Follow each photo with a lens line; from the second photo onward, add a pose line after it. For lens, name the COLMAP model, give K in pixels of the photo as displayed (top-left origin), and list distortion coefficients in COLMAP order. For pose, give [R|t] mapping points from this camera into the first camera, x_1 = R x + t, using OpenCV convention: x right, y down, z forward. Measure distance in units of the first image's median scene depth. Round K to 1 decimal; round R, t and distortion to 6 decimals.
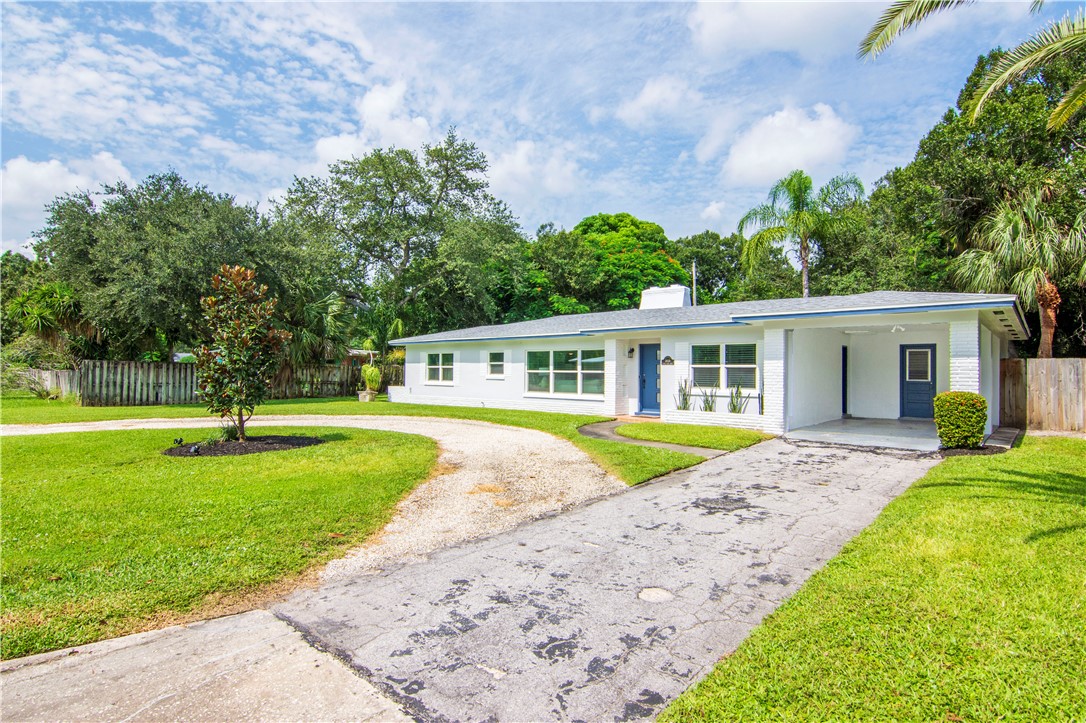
lens RADIAL K [[552.9, 0, 541.1], [0, 552.9, 364.2], [0, 0, 1]] dist [-0.009811, -0.003717]
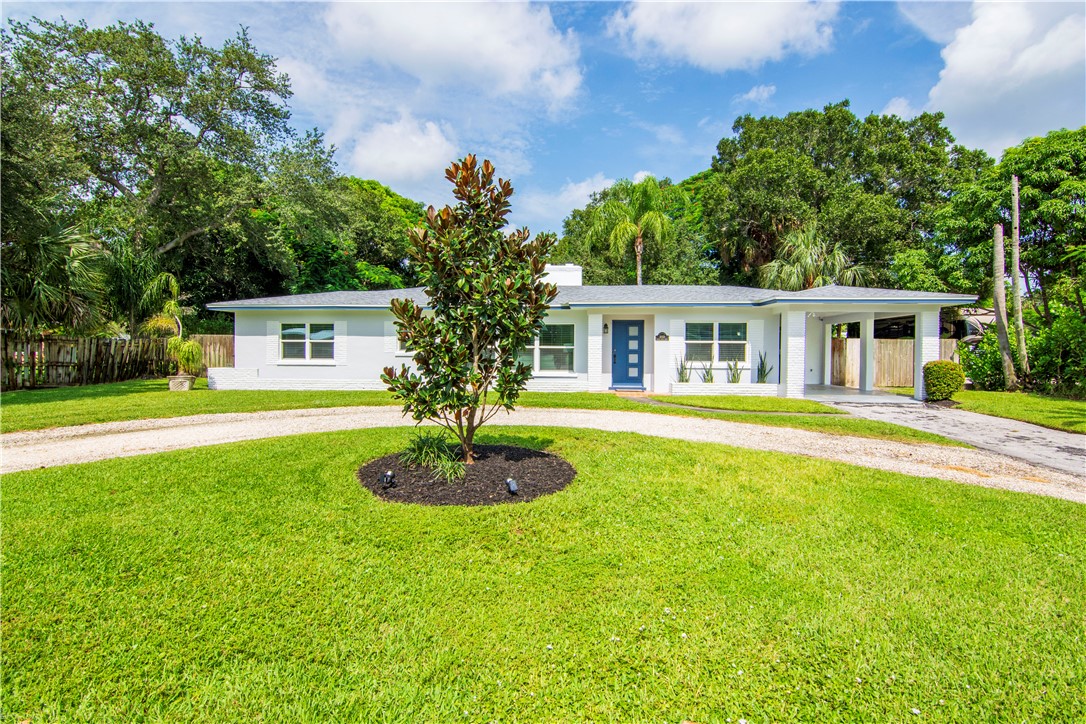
lens RADIAL K [[531.7, 0, 534.7], [0, 531.7, 358.1], [0, 0, 1]] dist [-0.008308, 0.002997]
pose [[0.799620, -0.008960, 0.600439, -0.463591], [-0.008347, 0.999626, 0.026034, 0.008480], [-0.600448, -0.025829, 0.799247, 0.270871]]
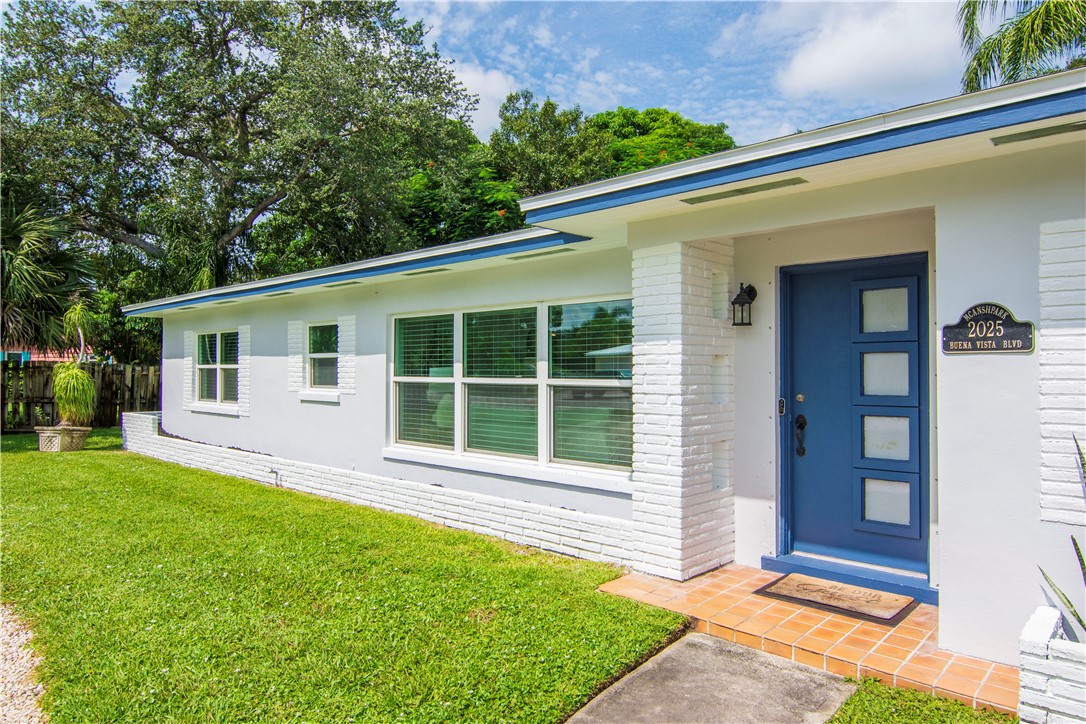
lens RADIAL K [[683.5, 0, 546.2], [0, 683.5, 360.6], [0, 0, 1]] dist [0.000439, -0.000280]
pose [[0.999922, -0.010290, -0.007110, 0.071519], [0.010323, 0.999936, 0.004541, 0.001008], [0.007063, -0.004615, 0.999964, 0.629171]]
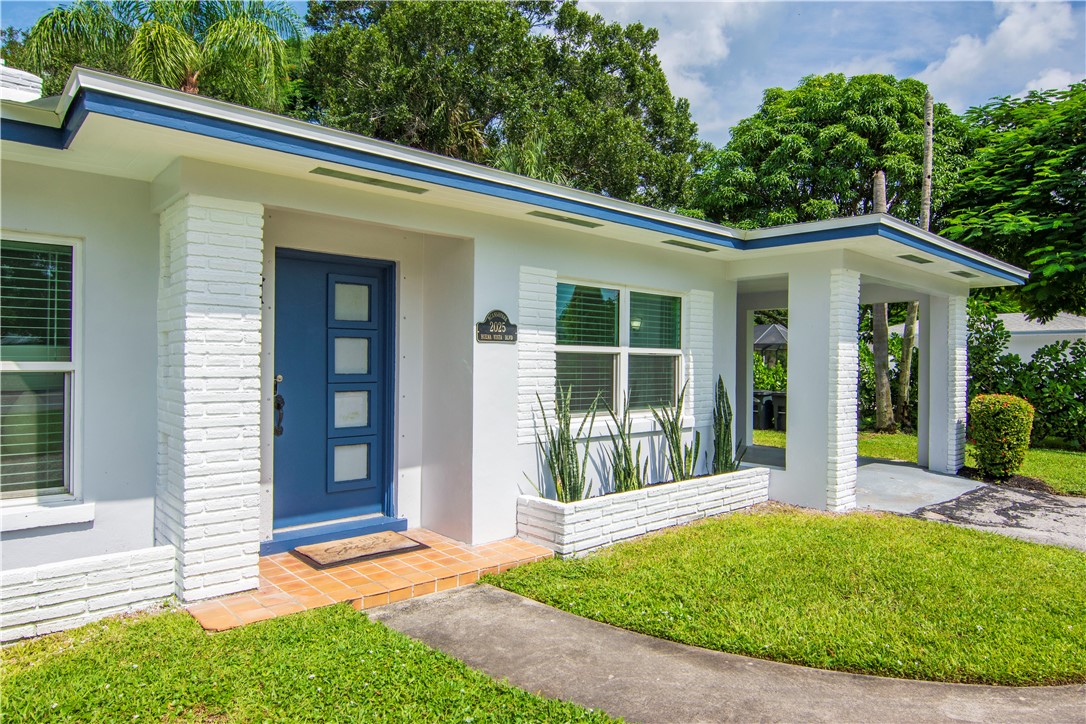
lens RADIAL K [[657.7, 0, 539.8], [0, 657.7, 362.2], [0, 0, 1]] dist [-0.005810, -0.001525]
pose [[0.117365, -0.009990, 0.993039, -0.075127], [-0.025818, 0.999581, 0.013107, 0.004991], [-0.992753, -0.027176, 0.117057, 0.759908]]
